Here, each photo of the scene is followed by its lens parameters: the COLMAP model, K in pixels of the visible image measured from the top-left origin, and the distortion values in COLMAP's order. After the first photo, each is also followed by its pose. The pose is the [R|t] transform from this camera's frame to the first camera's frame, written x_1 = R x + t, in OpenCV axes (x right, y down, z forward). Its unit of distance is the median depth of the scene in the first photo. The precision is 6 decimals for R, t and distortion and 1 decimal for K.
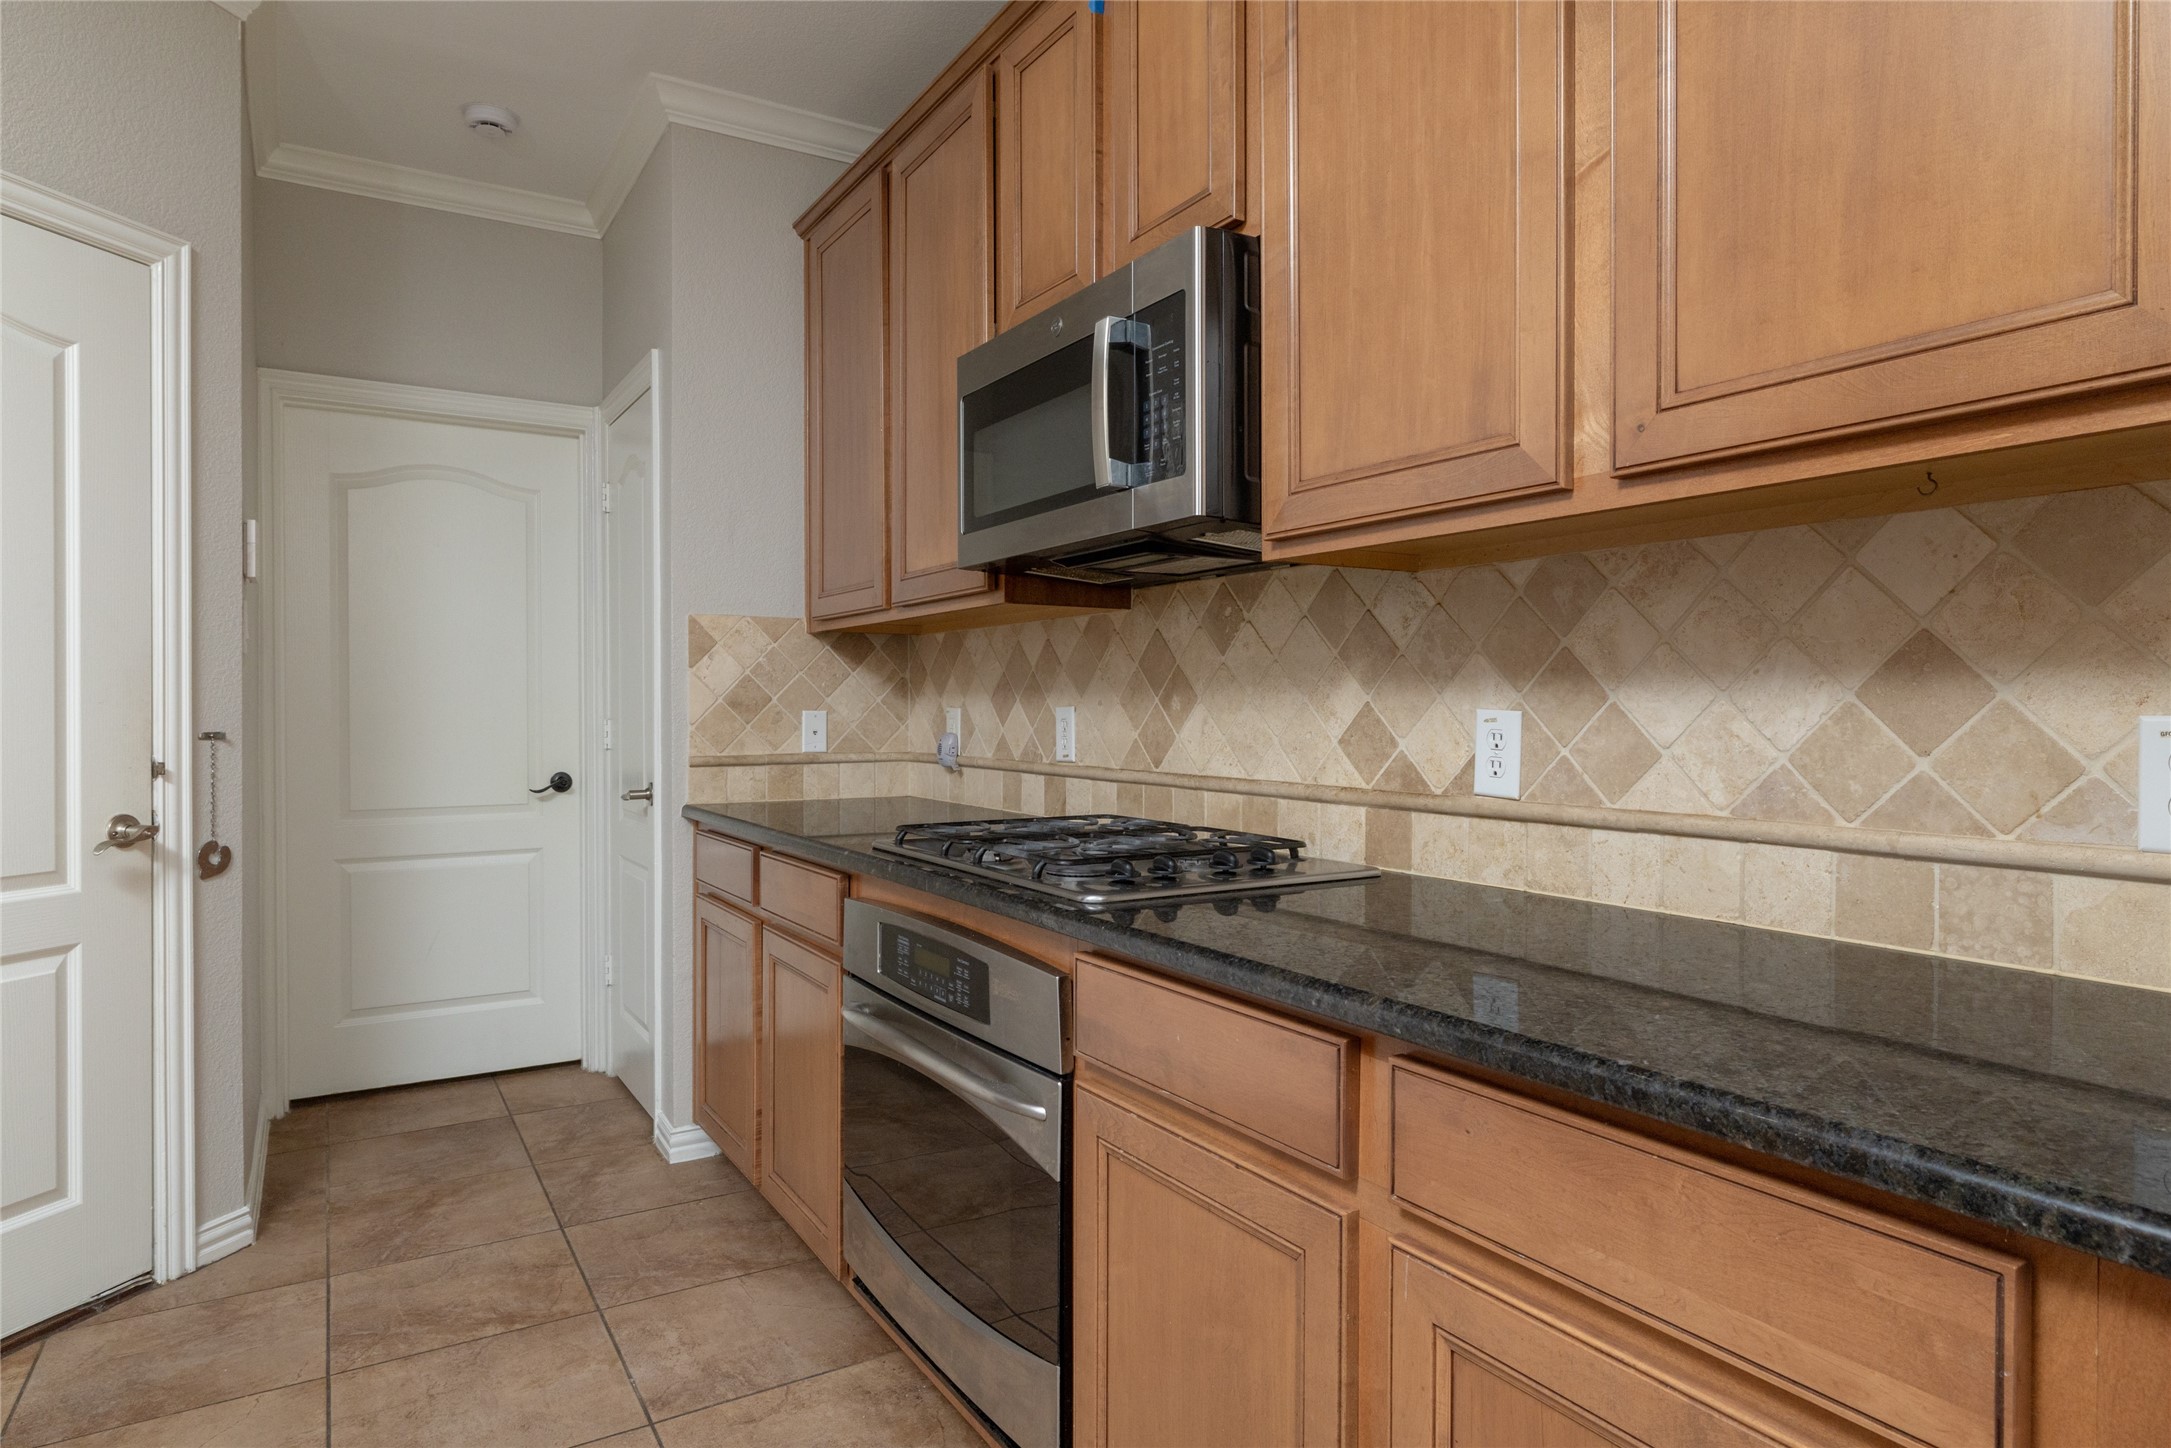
lens RADIAL K [[1238.4, 0, 1082.0], [0, 1238.4, 718.0], [0, 0, 1]] dist [-0.002069, 0.001548]
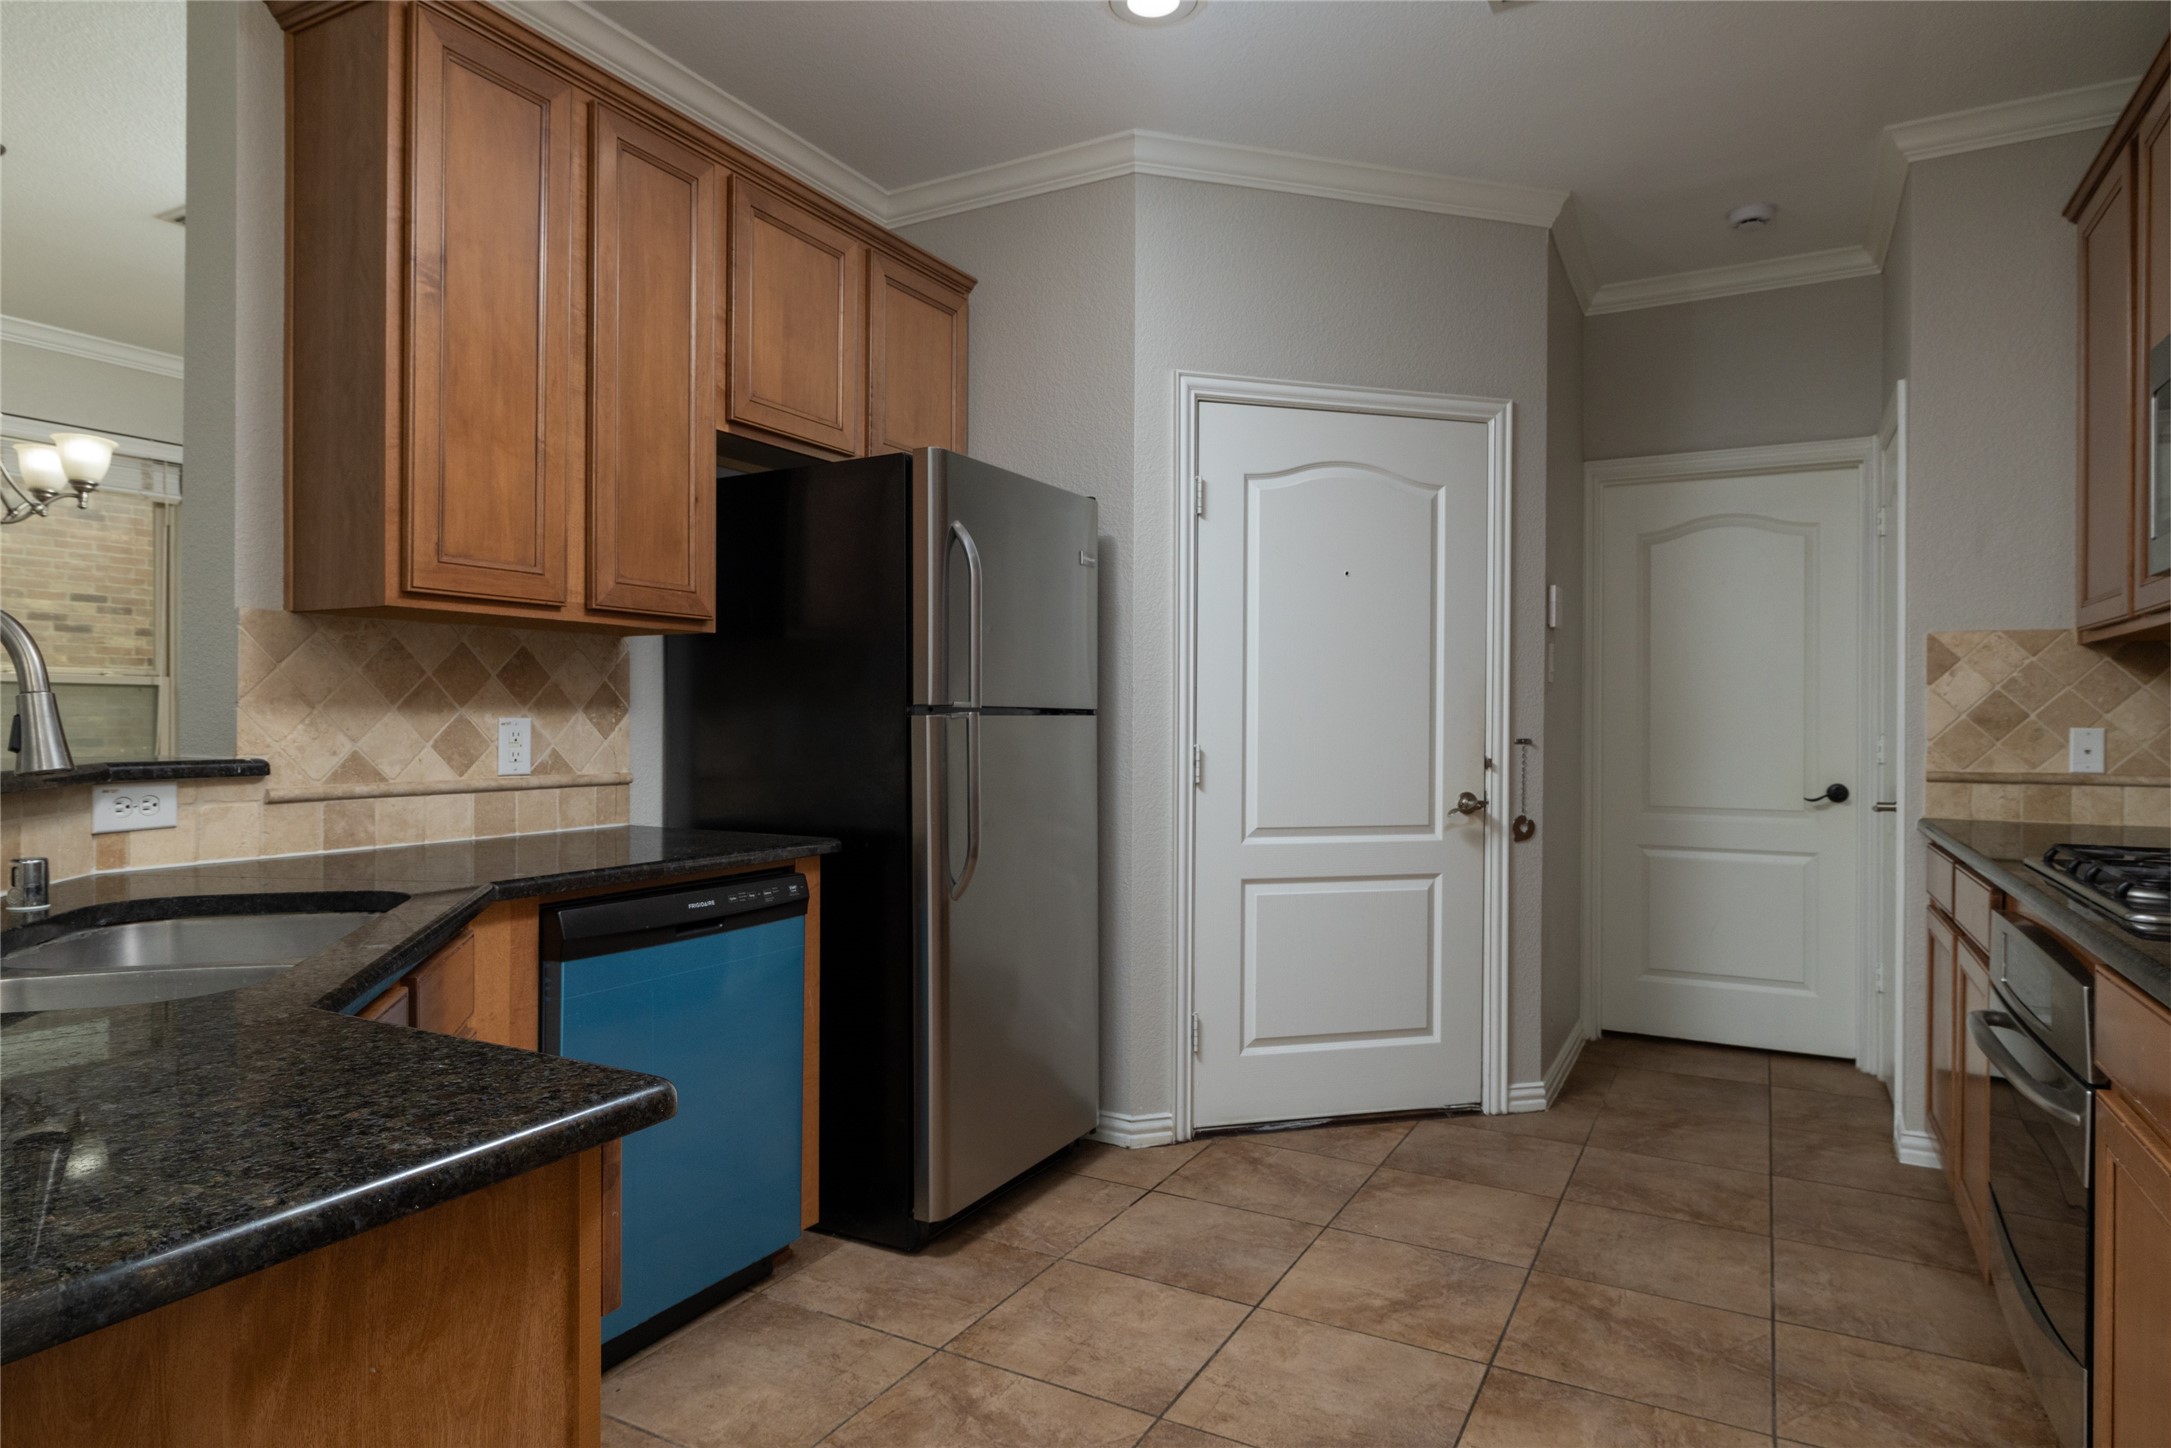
lens RADIAL K [[1238.4, 0, 1082.0], [0, 1238.4, 718.0], [0, 0, 1]] dist [-0.002069, 0.001548]
pose [[0.495450, 0.002155, -0.868634, 0.273924], [-0.013175, 0.999901, -0.005034, 0.001472], [0.868537, 0.013938, 0.495429, -0.139658]]
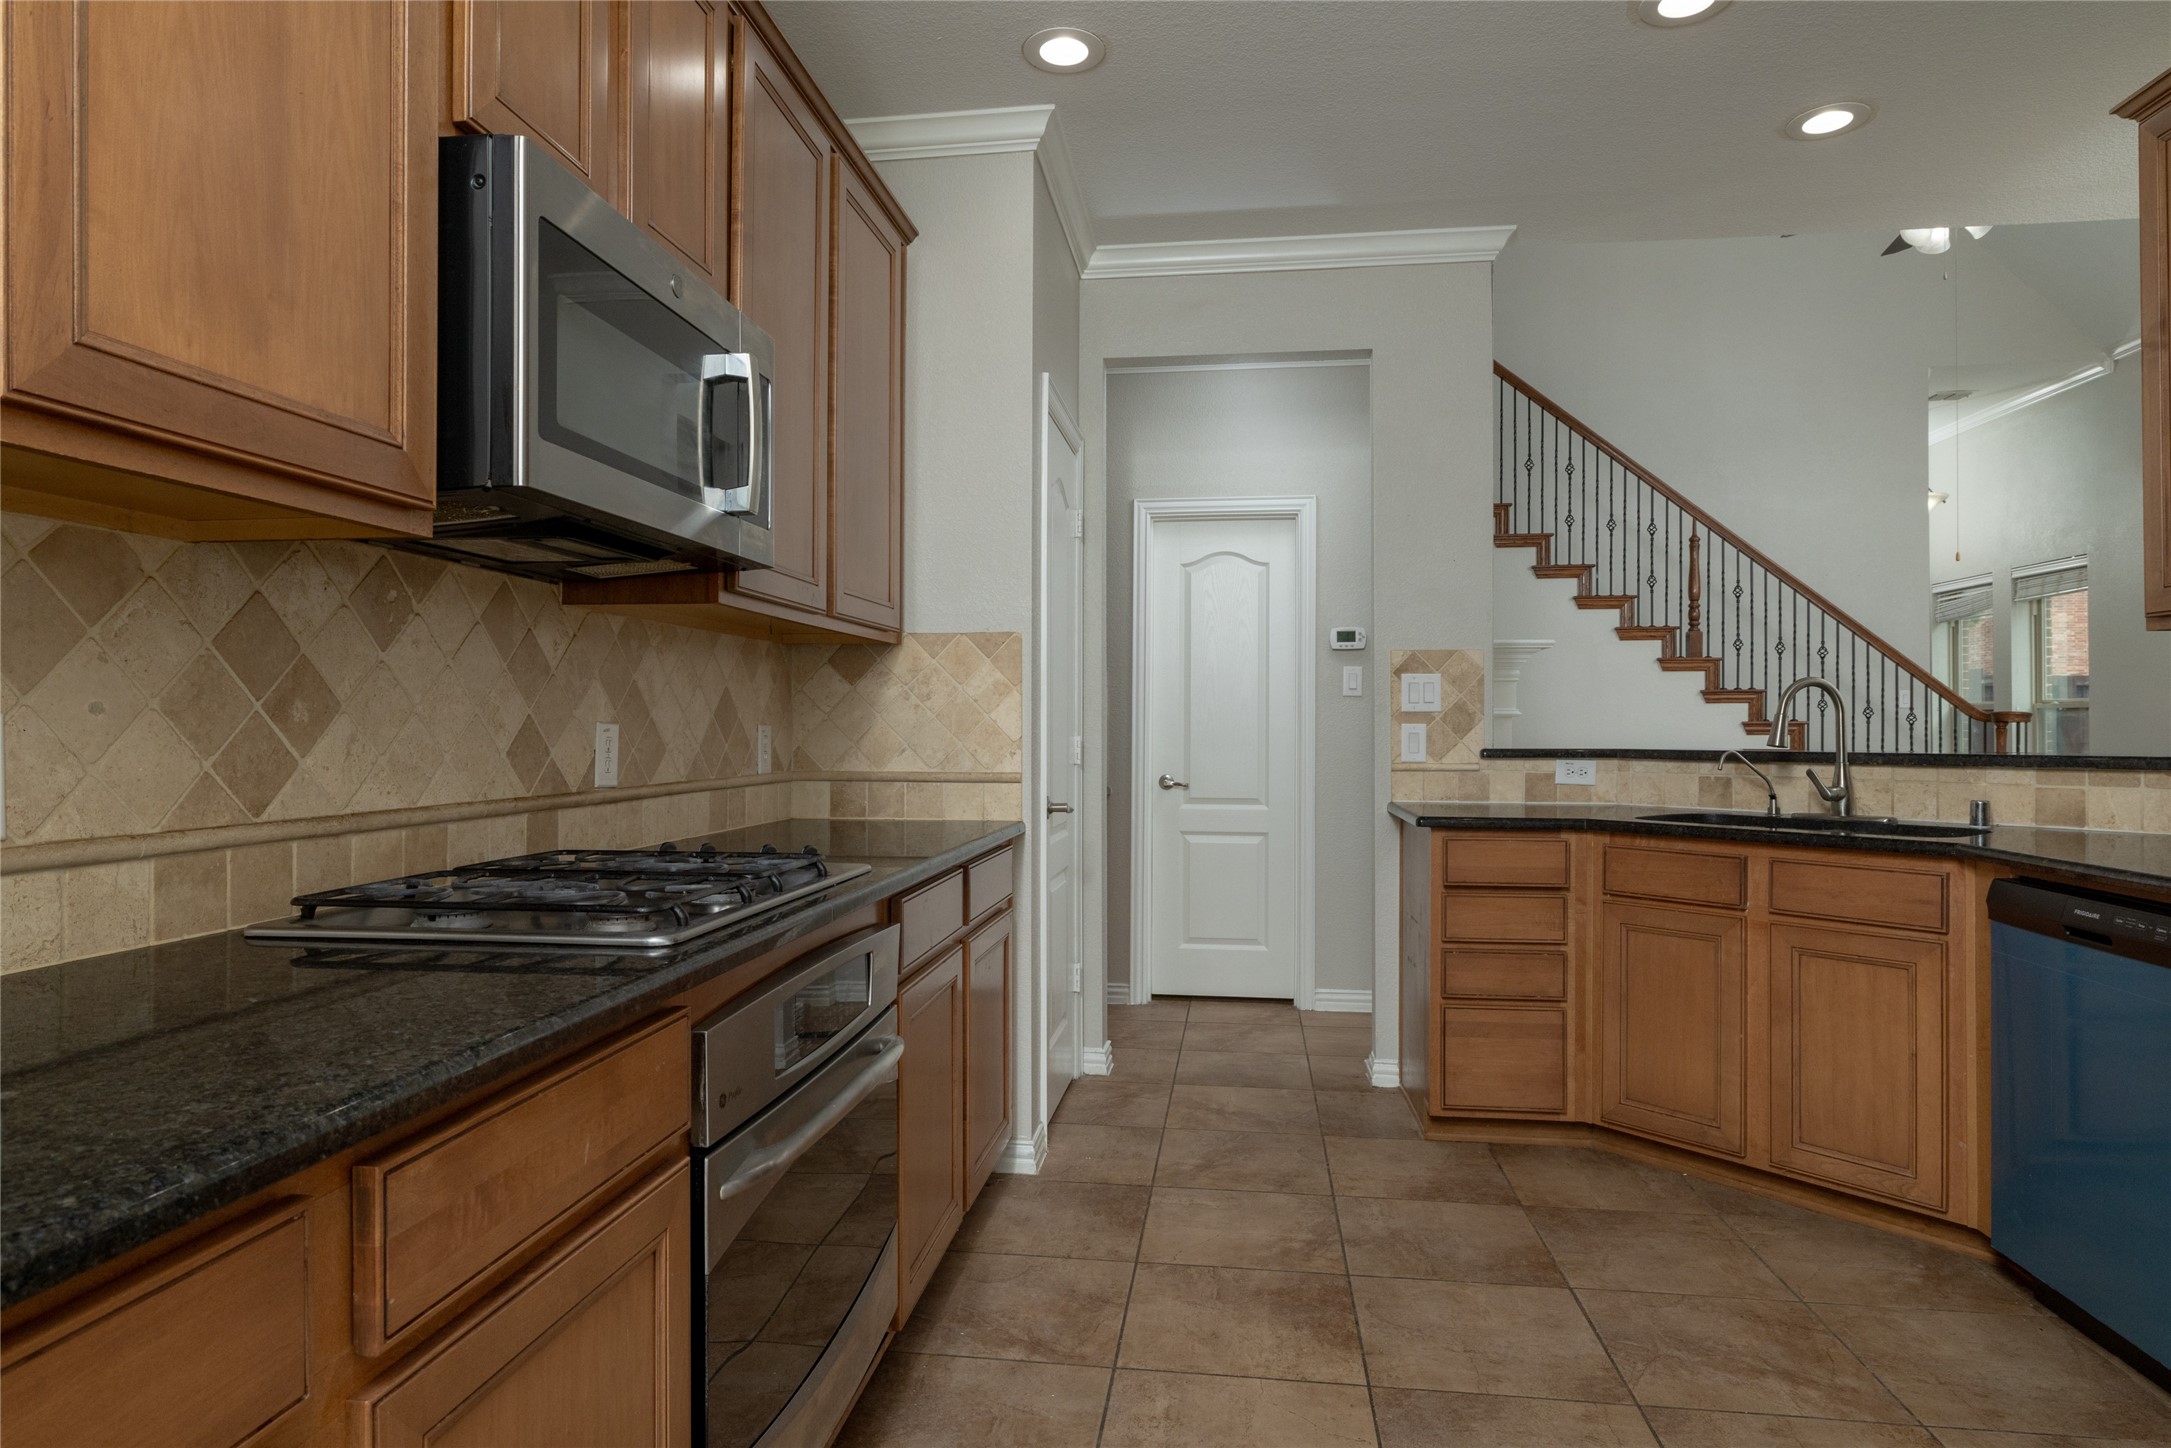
lens RADIAL K [[1238.4, 0, 1082.0], [0, 1238.4, 718.0], [0, 0, 1]] dist [-0.002069, 0.001548]
pose [[-0.776880, 0.002003, 0.629646, -0.602138], [0.004499, 0.999987, 0.002370, -0.007932], [-0.629633, 0.004674, -0.776879, 1.136267]]
